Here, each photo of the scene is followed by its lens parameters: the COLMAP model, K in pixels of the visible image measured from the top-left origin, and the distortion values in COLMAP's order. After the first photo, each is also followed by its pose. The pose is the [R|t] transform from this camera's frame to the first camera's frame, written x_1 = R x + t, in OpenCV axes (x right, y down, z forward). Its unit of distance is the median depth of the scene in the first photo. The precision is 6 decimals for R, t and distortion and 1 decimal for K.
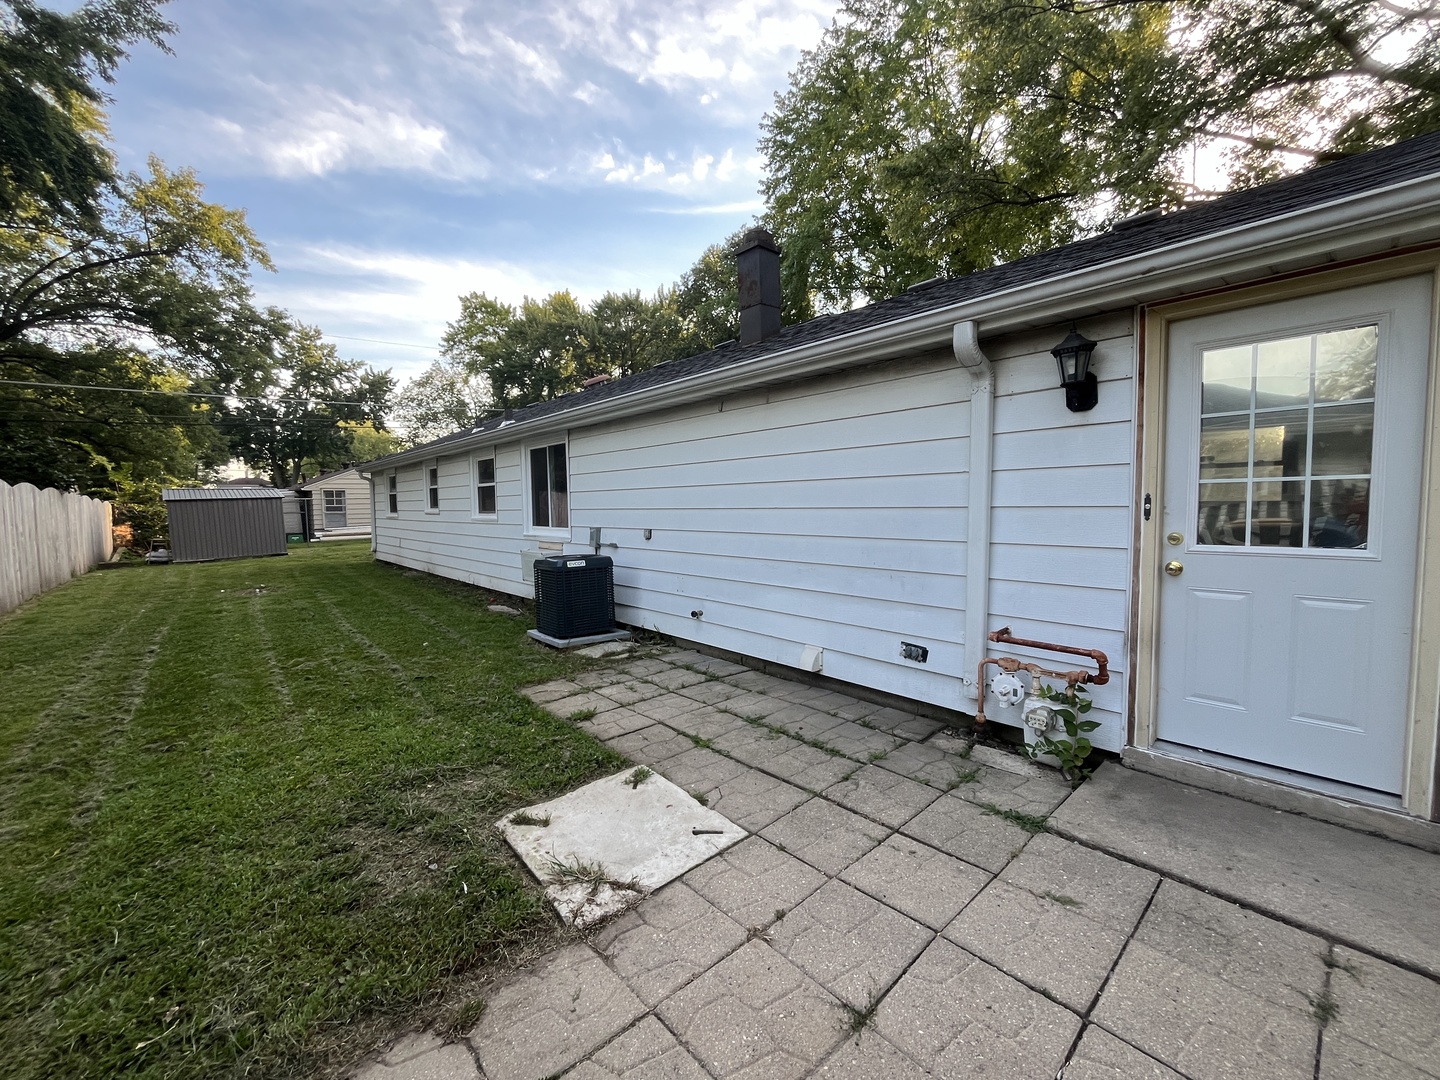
lens RADIAL K [[580.4, 0, 716.6], [0, 580.4, 540.8], [0, 0, 1]] dist [-0.004978, 0.000045]
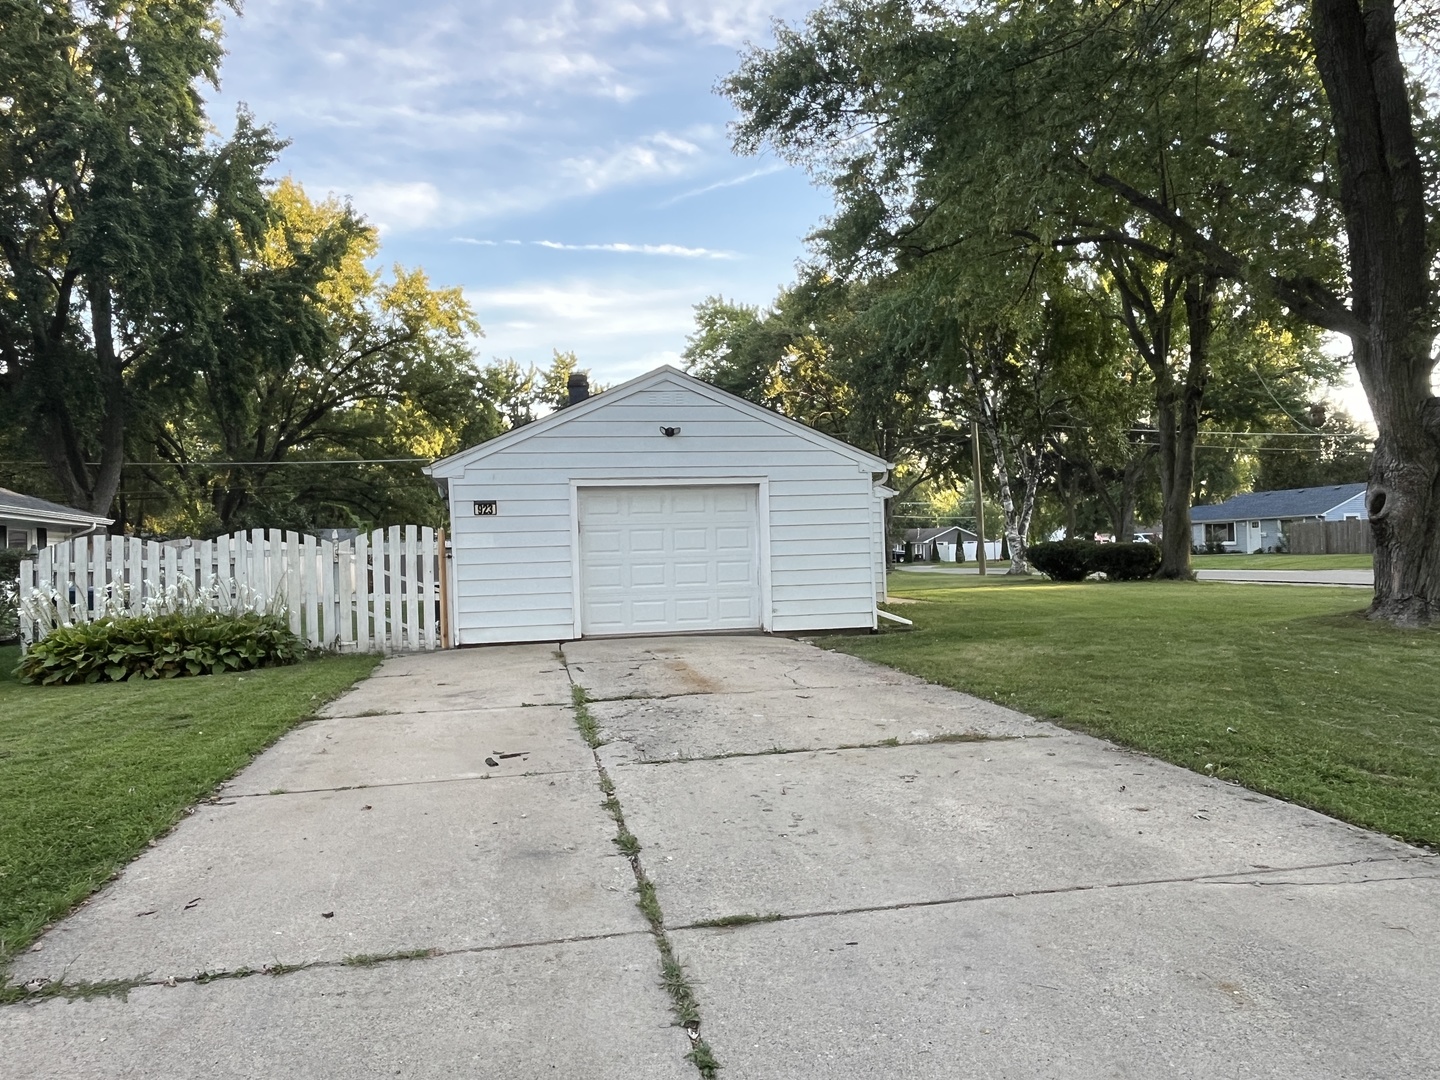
lens RADIAL K [[997.9, 0, 720.0], [0, 997.9, 540.0], [0, 0, 1]] dist [-0.003645, -0.000741]
pose [[0.859192, -0.026365, -0.510974, 0.548395], [-0.013655, 0.997134, -0.074411, 0.041522], [0.511471, 0.070911, 0.856370, -0.333382]]
